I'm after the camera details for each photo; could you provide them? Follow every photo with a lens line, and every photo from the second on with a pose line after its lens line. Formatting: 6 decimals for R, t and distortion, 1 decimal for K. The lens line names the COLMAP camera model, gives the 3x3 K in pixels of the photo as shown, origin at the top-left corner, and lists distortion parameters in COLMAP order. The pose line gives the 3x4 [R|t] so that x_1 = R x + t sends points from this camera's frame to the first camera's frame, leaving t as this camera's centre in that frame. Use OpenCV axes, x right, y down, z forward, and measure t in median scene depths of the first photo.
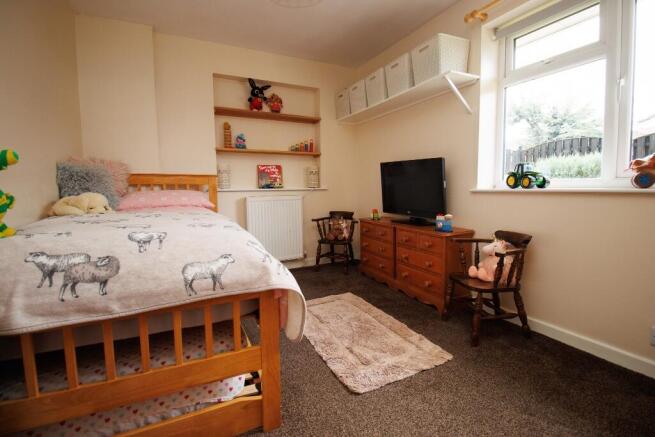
lens RADIAL K [[305.9, 0, 331.4], [0, 305.9, 209.0], [0, 0, 1]] dist [-0.005711, -0.000589]
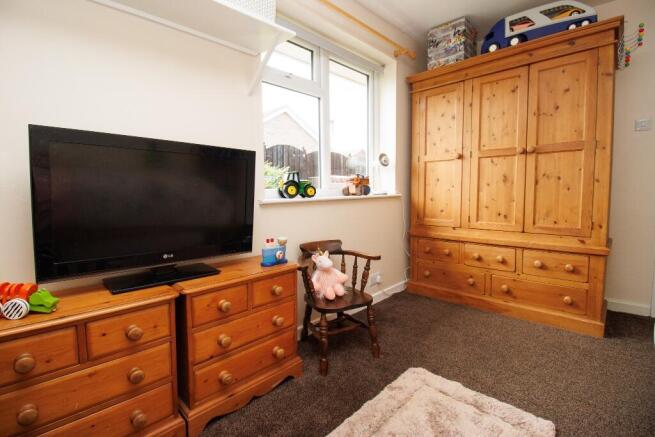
lens RADIAL K [[309.0, 0, 328.2], [0, 309.0, 191.7], [0, 0, 1]] dist [-0.001425, -0.000152]
pose [[-0.344426, 0.005594, 0.938797, -0.382260], [0.077614, 0.996729, 0.022536, -0.103936], [-0.935600, 0.080626, -0.343734, 1.347684]]
